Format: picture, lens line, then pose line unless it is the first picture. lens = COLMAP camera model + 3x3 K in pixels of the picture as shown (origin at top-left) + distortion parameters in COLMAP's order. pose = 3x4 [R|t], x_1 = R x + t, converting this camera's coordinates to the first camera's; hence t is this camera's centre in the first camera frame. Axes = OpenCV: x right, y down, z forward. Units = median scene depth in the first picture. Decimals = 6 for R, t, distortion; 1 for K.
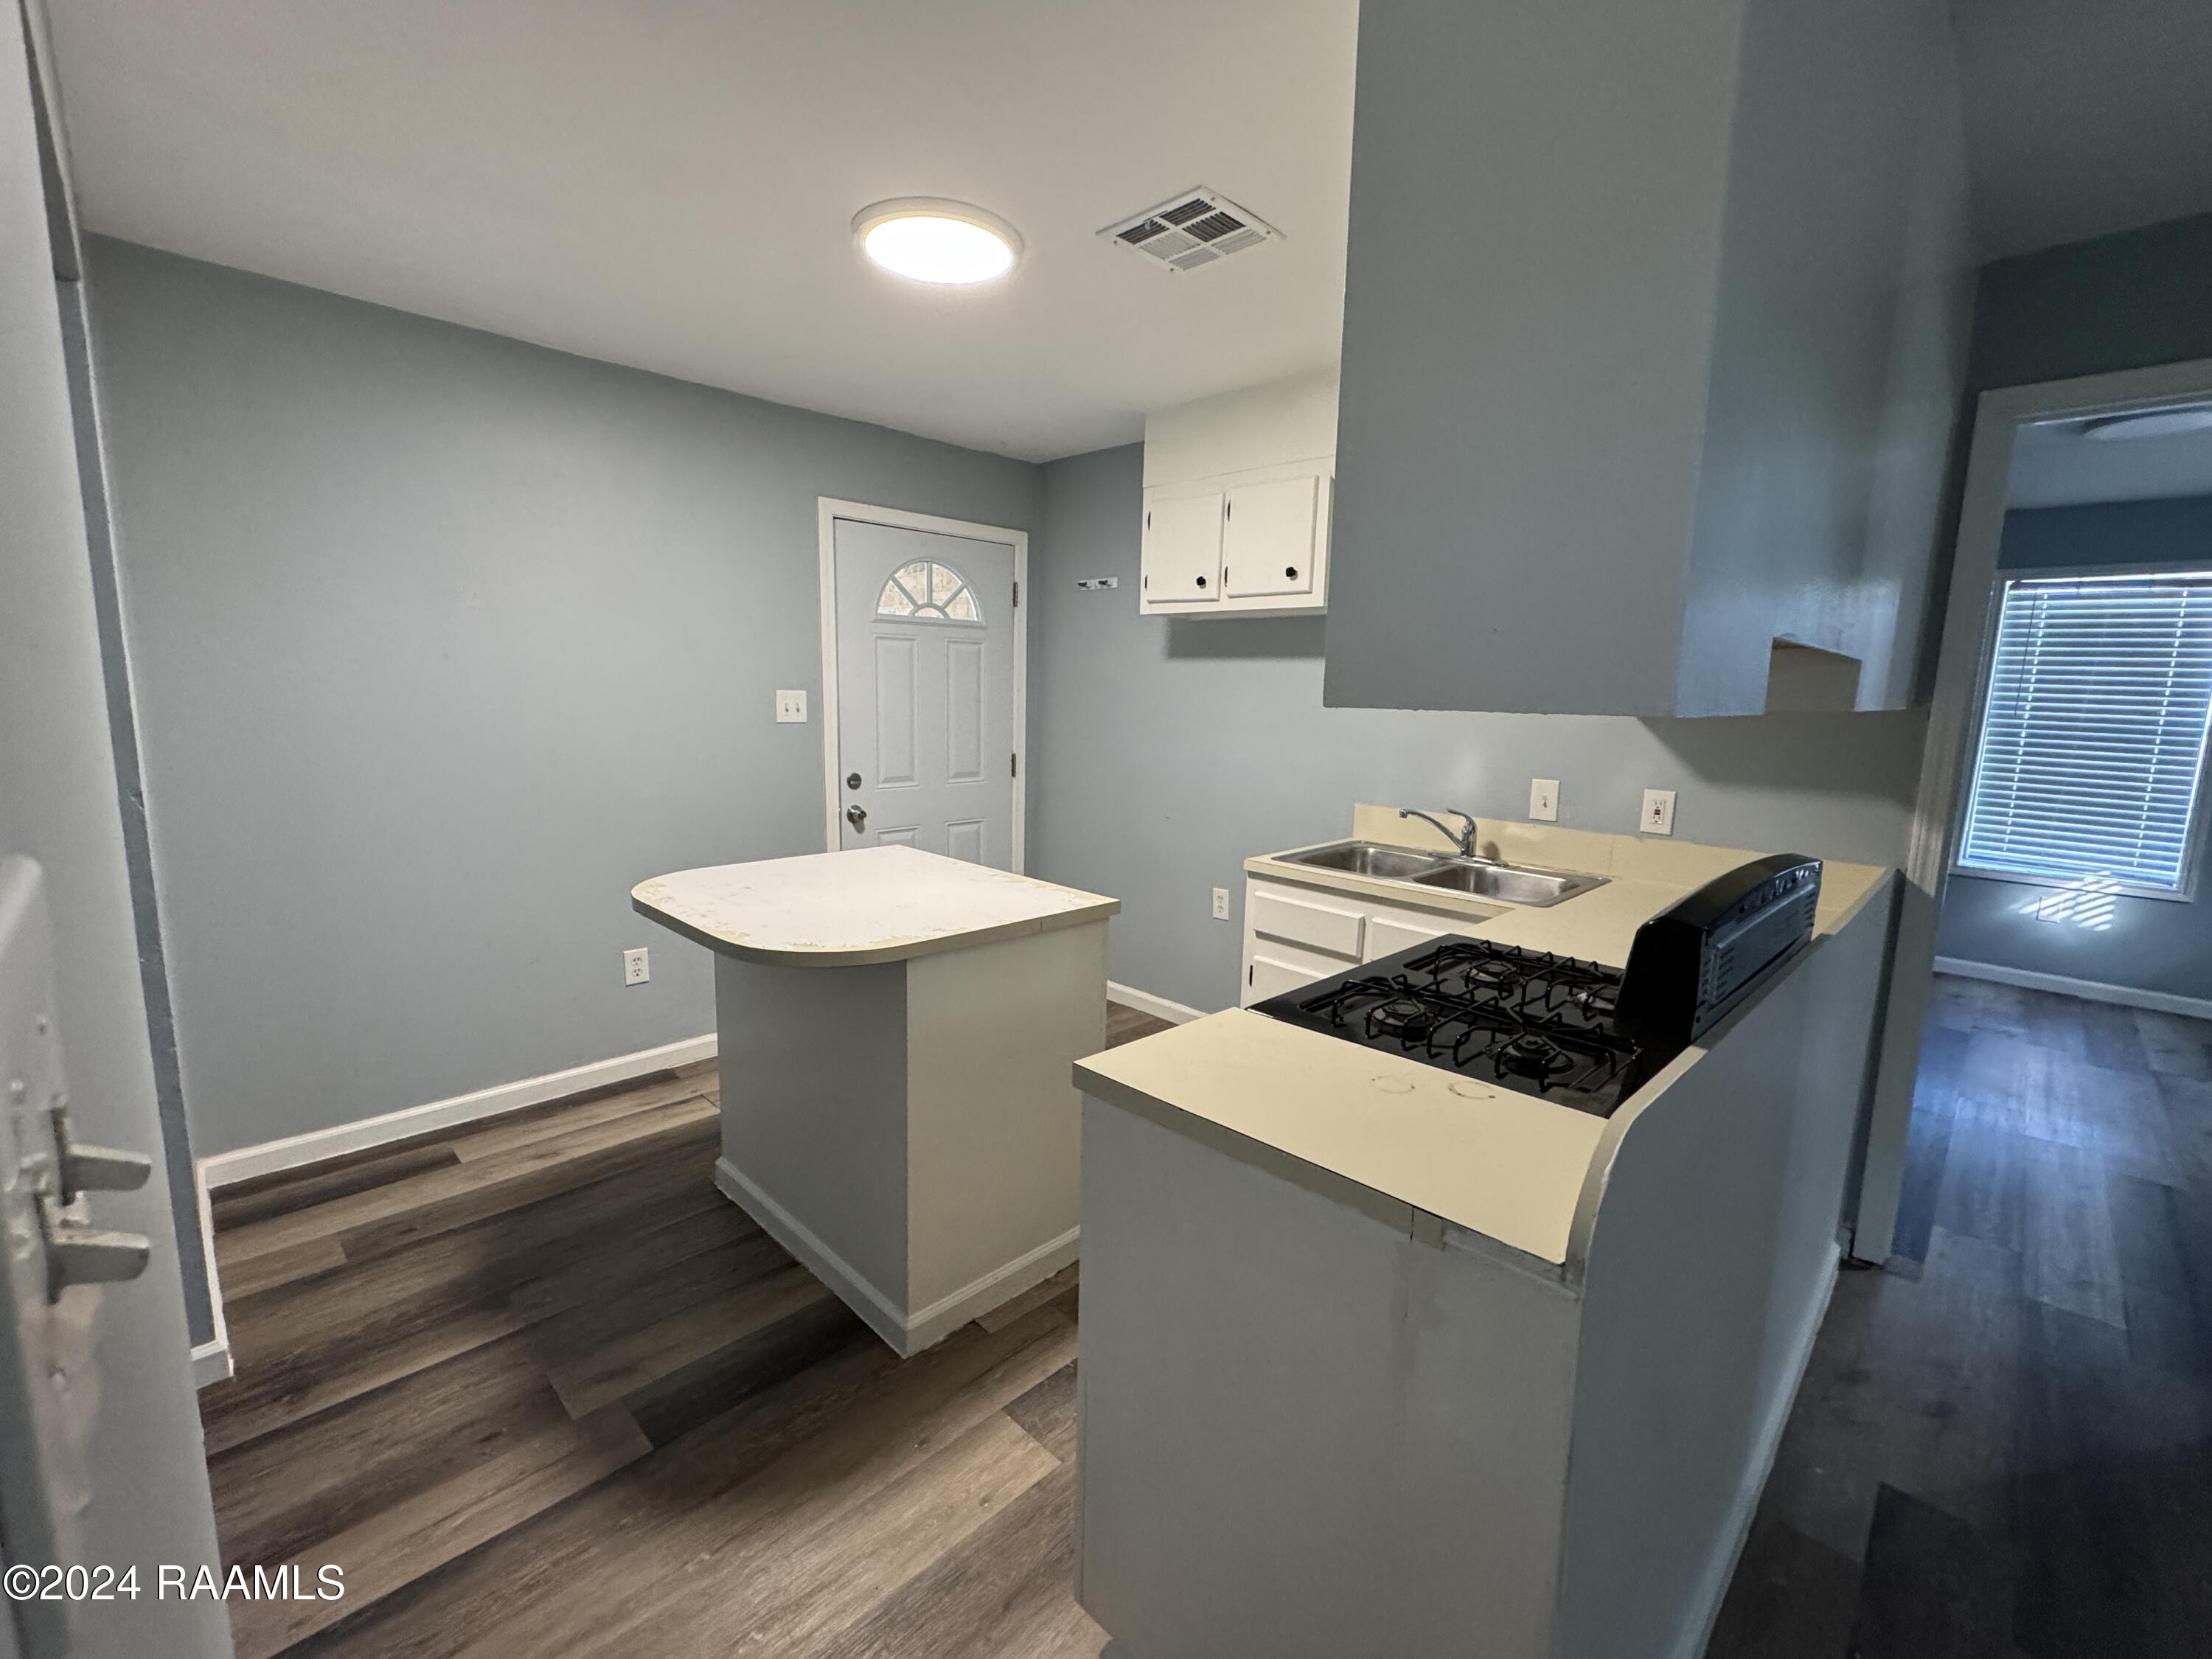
lens RADIAL K [[939.1, 0, 1100.6], [0, 939.1, 832.0], [0, 0, 1]] dist [-0.003579, 0.000291]
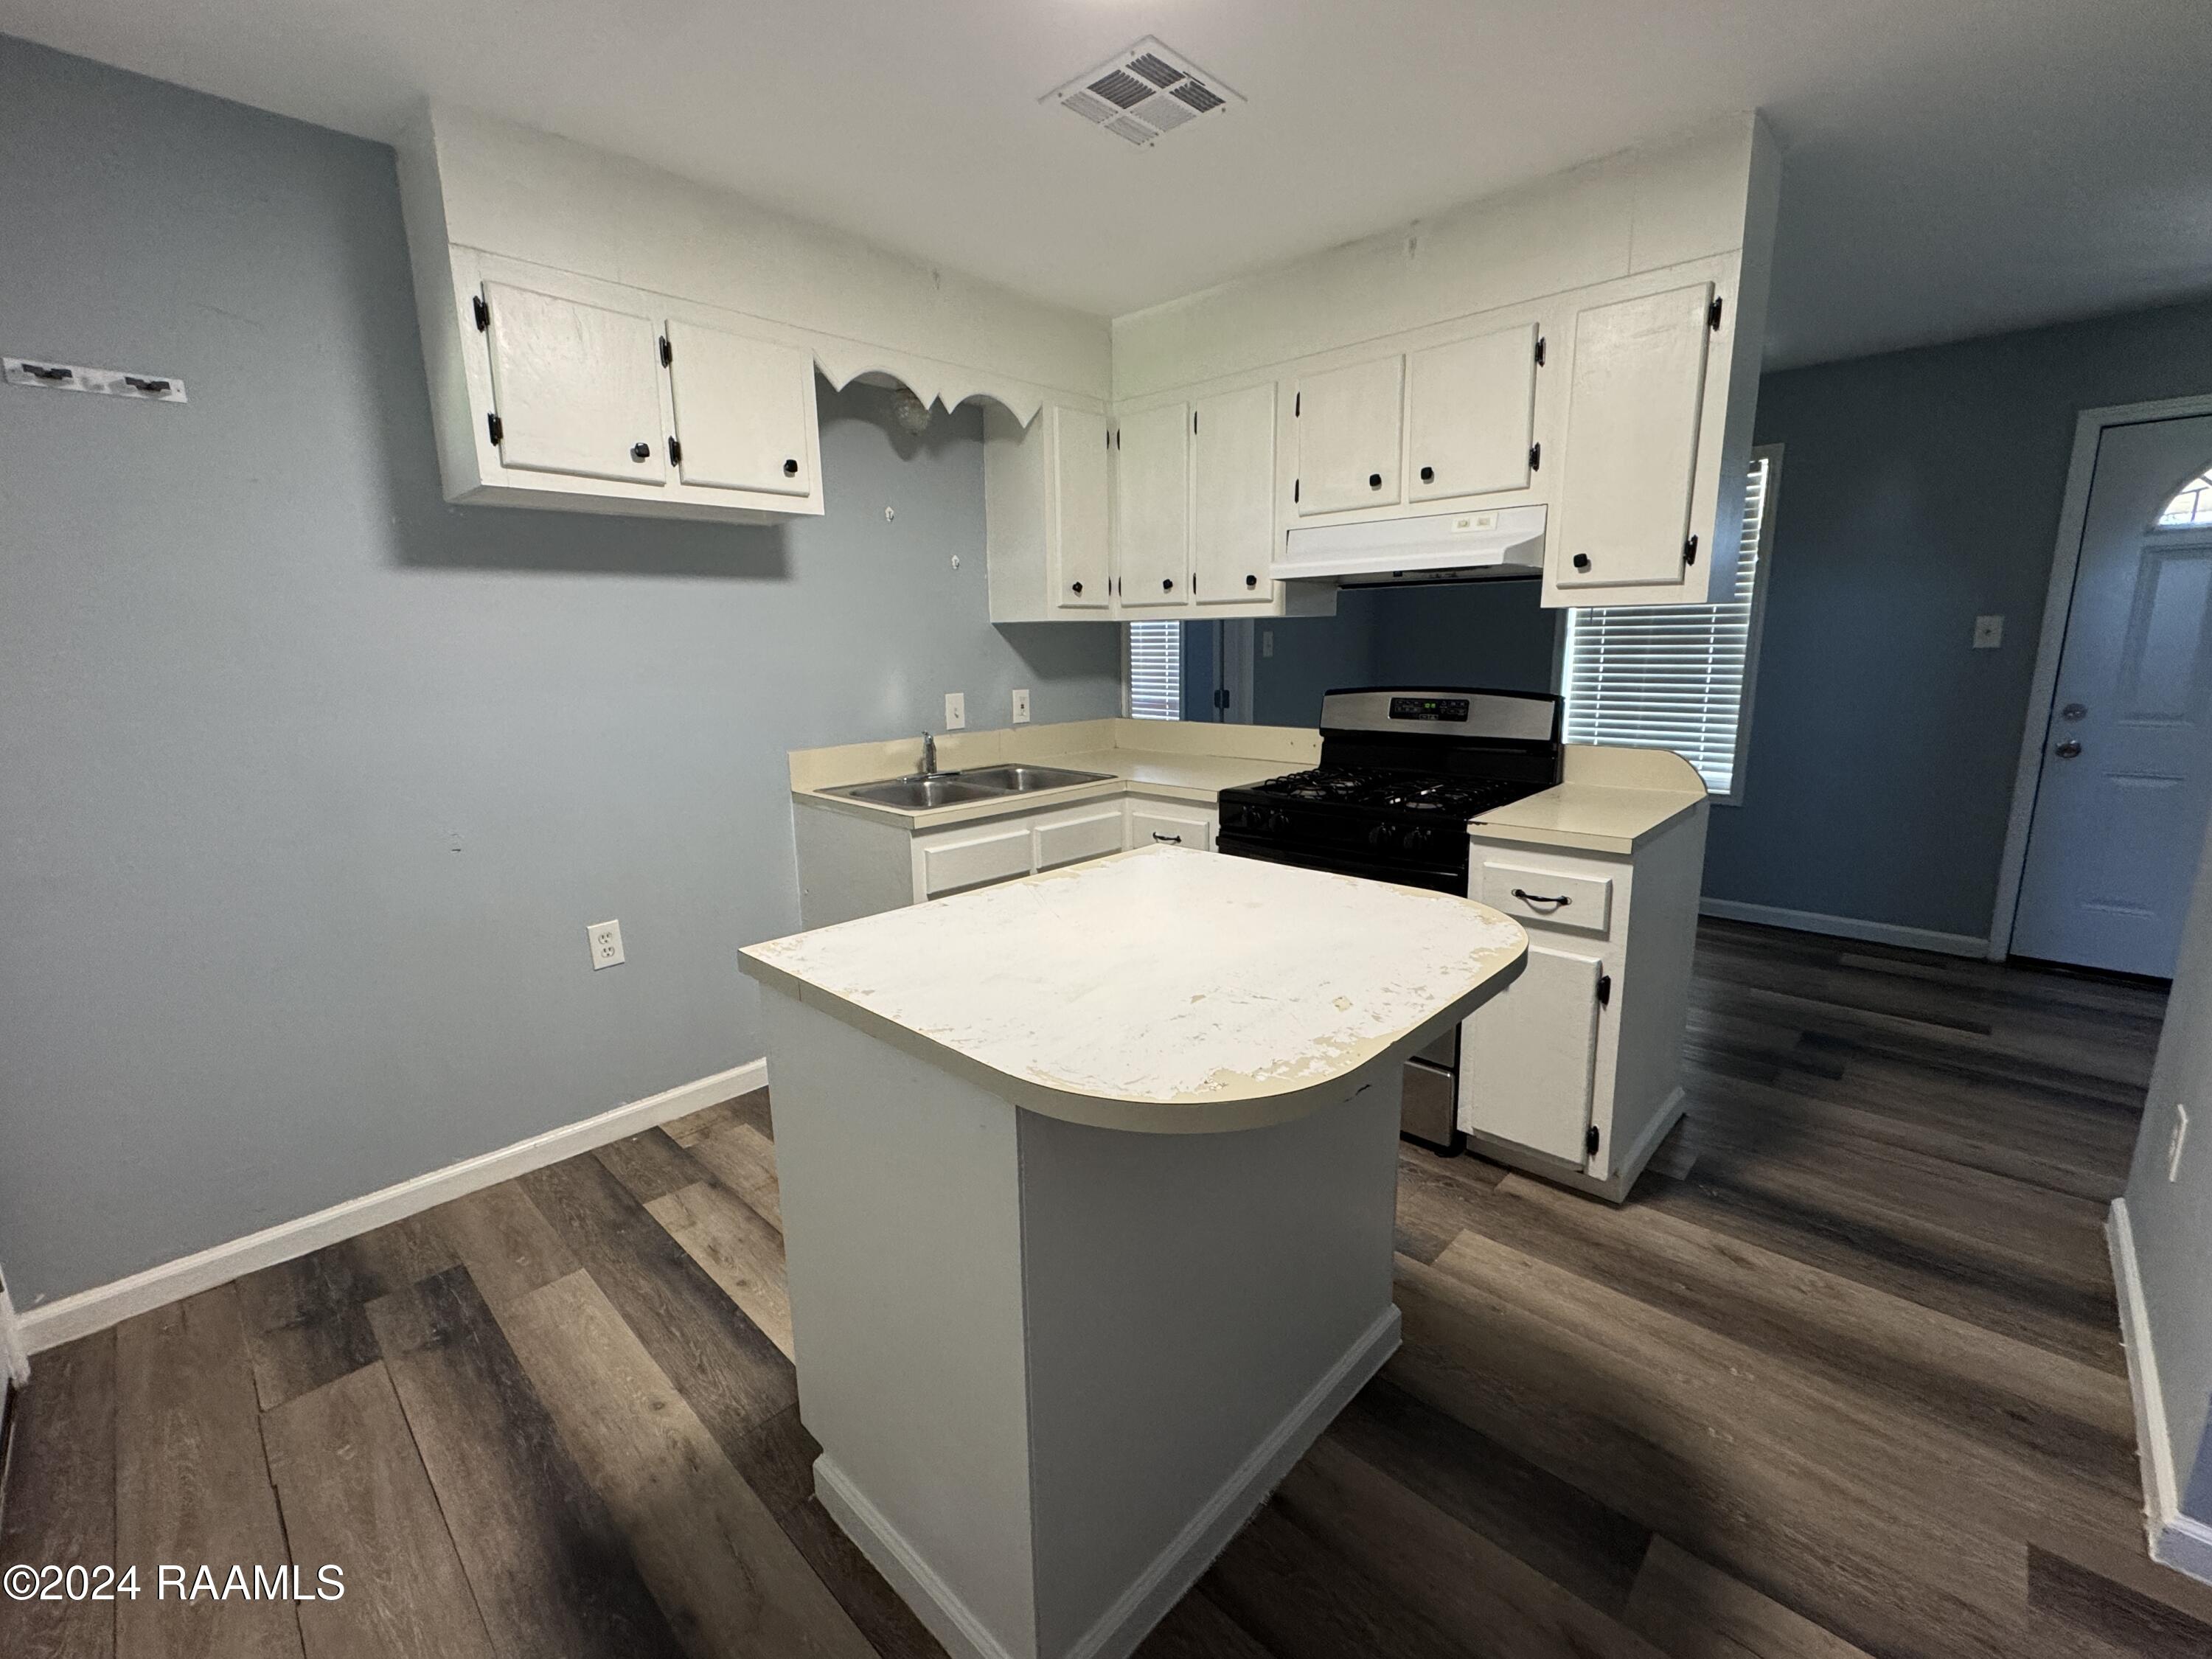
lens RADIAL K [[939.1, 0, 1108.6], [0, 939.1, 830.8], [0, 0, 1]] dist [-0.003579, 0.000291]
pose [[-0.027117, -0.223966, 0.974220, -0.647692], [0.171009, 0.959172, 0.225266, -0.114512], [-0.984896, 0.172709, 0.012290, 0.780371]]
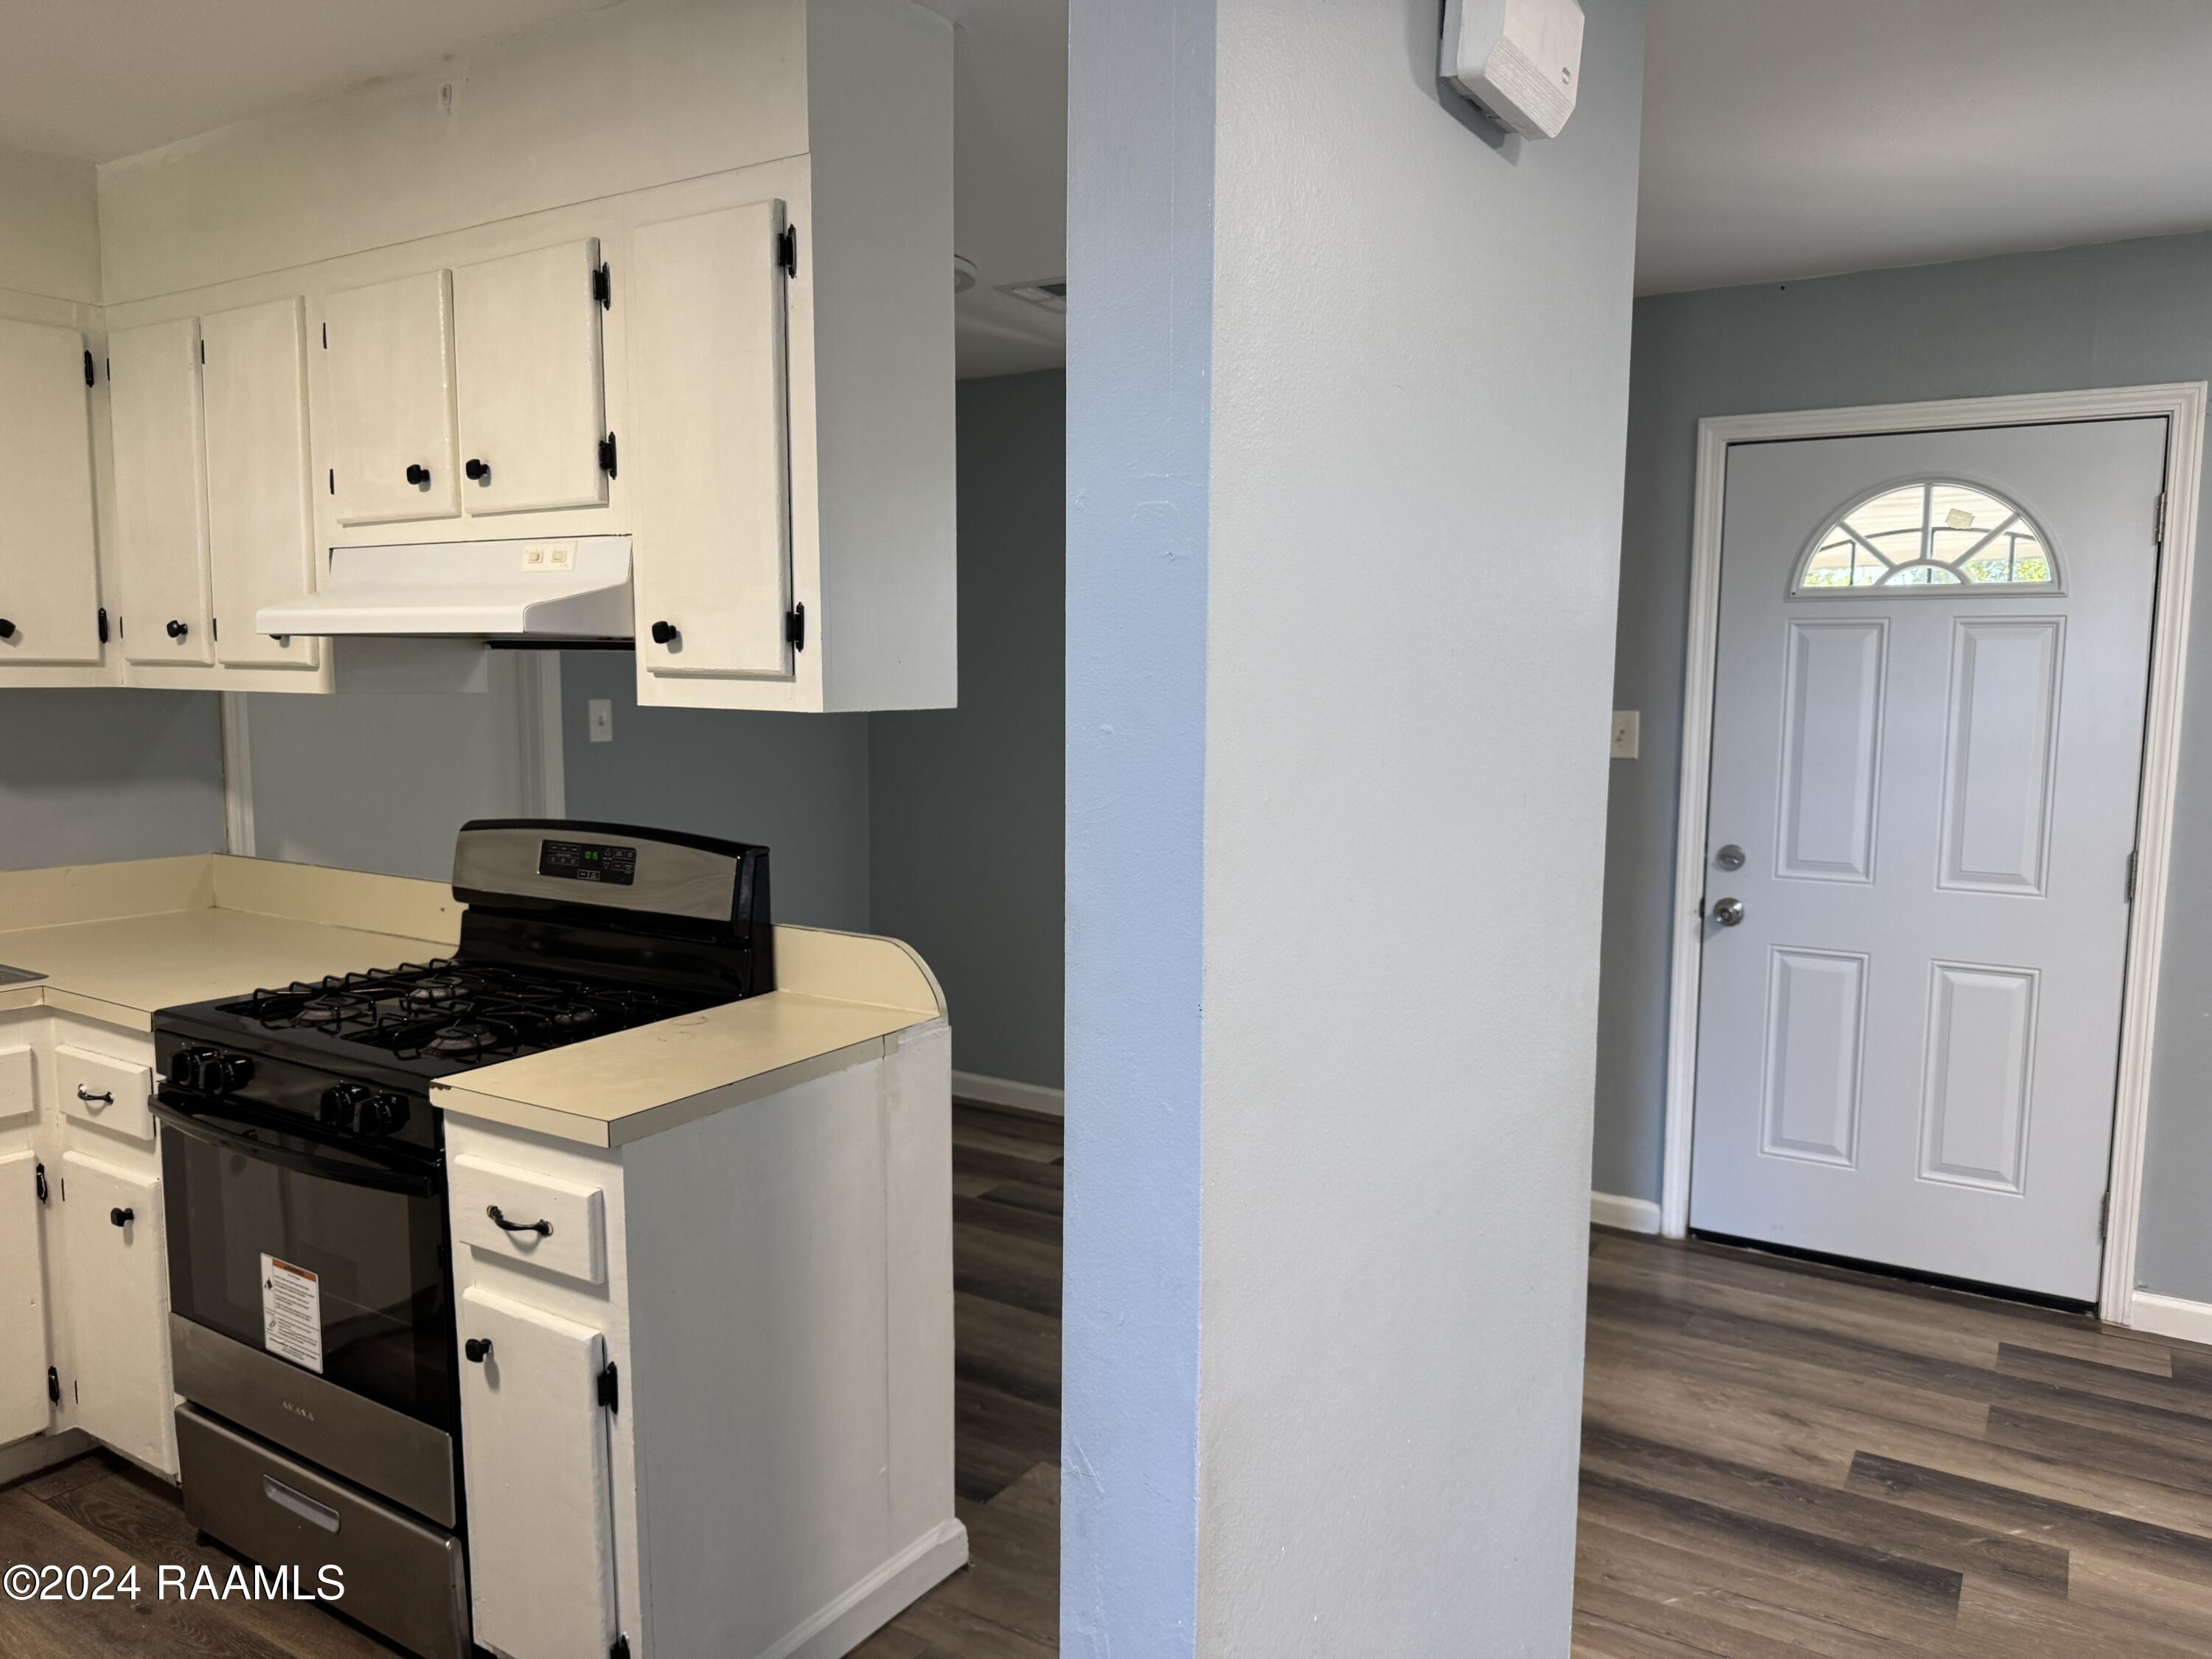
lens RADIAL K [[1565.1, 0, 1107.7], [0, 1565.1, 840.9], [0, 0, 1]] dist [0.017934, -0.021035]
pose [[-0.214374, -0.132679, 0.967698, -0.655455], [0.135033, 0.977192, 0.163894, -0.084217], [-0.967373, 0.165806, -0.191568, 0.331528]]
